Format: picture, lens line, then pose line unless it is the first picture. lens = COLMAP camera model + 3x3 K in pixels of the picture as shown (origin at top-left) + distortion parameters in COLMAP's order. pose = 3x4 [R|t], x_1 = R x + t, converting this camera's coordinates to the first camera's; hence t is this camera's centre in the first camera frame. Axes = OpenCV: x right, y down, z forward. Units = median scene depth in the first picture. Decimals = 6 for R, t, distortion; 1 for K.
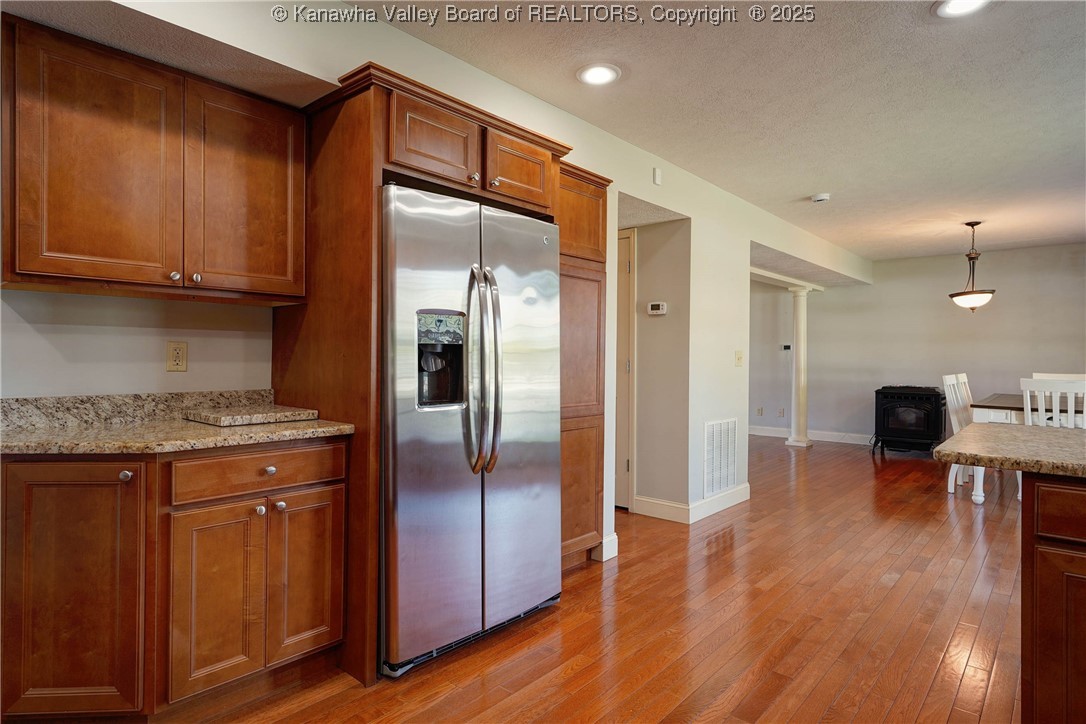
lens RADIAL K [[601.6, 0, 543.0], [0, 601.6, 362.0], [0, 0, 1]] dist [0.000580, 0.000542]
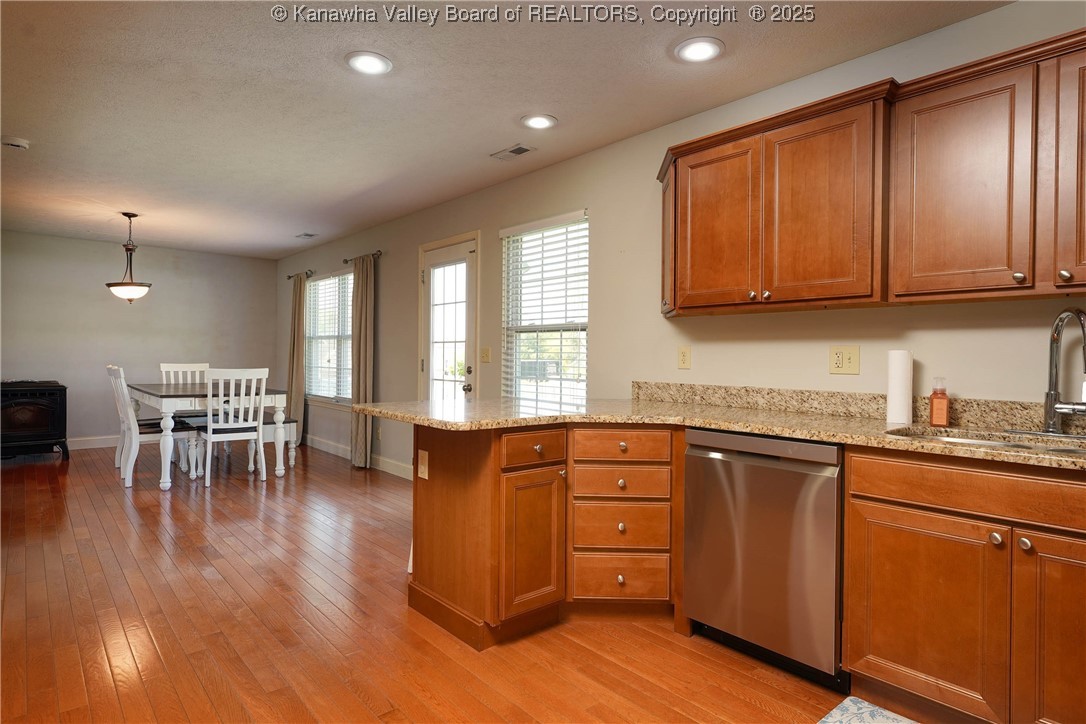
lens RADIAL K [[601.6, 0, 543.0], [0, 601.6, 362.0], [0, 0, 1]] dist [0.000580, 0.000542]
pose [[0.142733, -0.017798, 0.989601, -0.182221], [-0.000680, 0.999836, 0.018080, -0.004312], [-0.989761, -0.003254, 0.142698, 0.178492]]
